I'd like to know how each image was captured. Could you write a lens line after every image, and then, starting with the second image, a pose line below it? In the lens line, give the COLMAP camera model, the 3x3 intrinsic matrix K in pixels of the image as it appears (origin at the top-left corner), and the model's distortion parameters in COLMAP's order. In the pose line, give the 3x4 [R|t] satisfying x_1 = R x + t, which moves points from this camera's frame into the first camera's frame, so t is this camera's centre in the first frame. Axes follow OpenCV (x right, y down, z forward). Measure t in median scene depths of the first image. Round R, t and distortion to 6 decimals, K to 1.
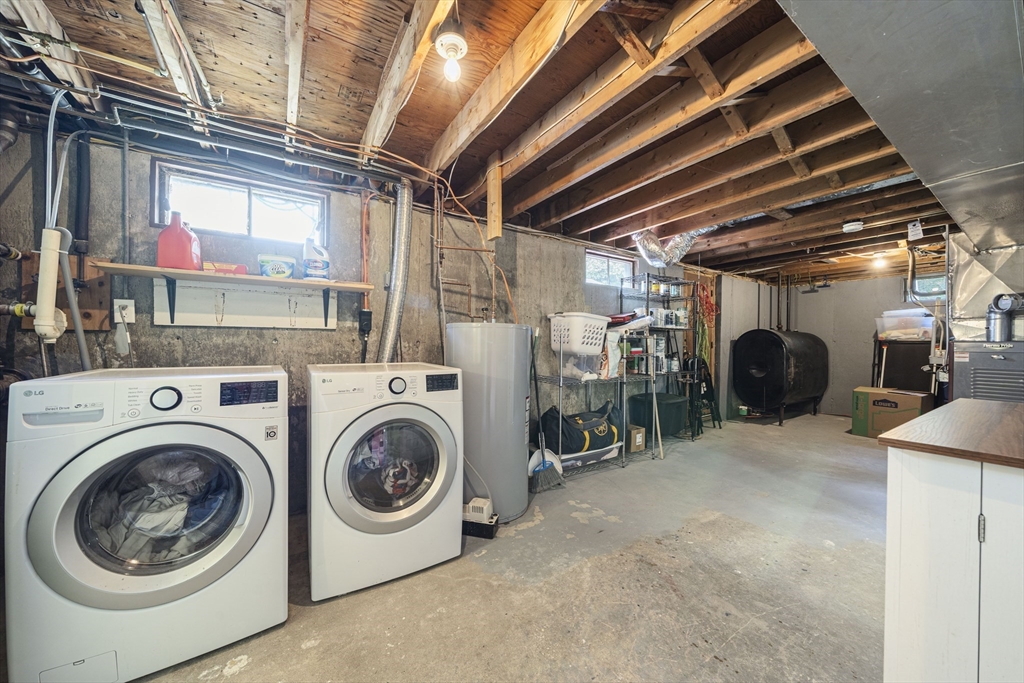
lens RADIAL K [[356.4, 0, 508.1], [0, 356.4, 342.4], [0, 0, 1]] dist [-0.002683, 0.000020]
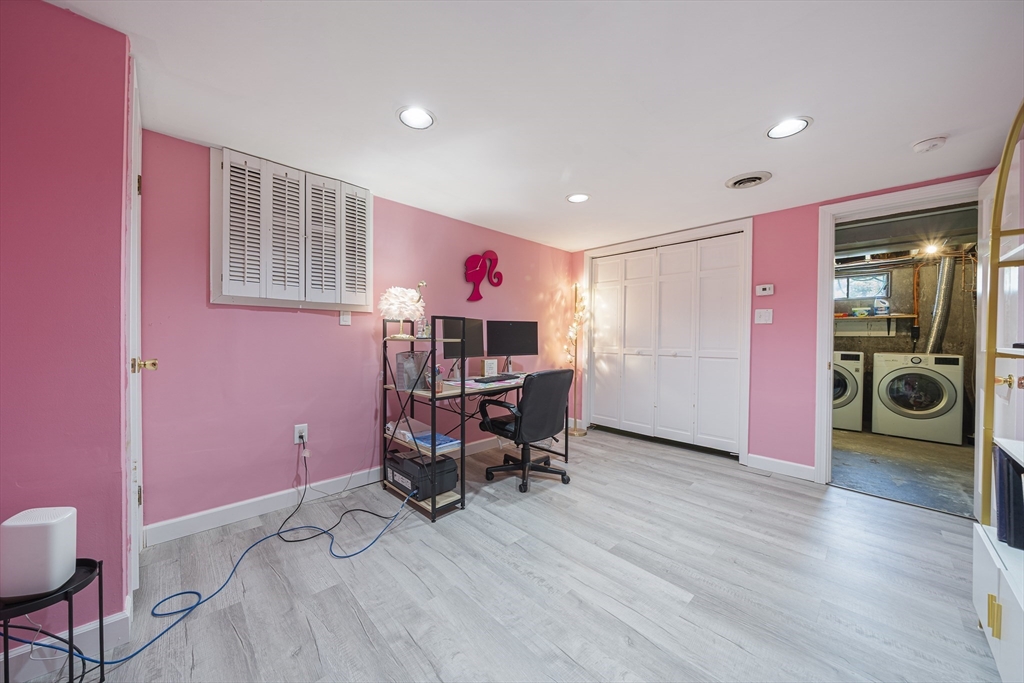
lens RADIAL K [[356.4, 0, 508.4], [0, 356.4, 342.3], [0, 0, 1]] dist [-0.002683, 0.000020]
pose [[0.200740, 0.006056, -0.979626, 1.212309], [-0.006331, 0.999968, 0.004884, -0.000728], [0.979624, 0.005221, 0.200772, -1.795456]]
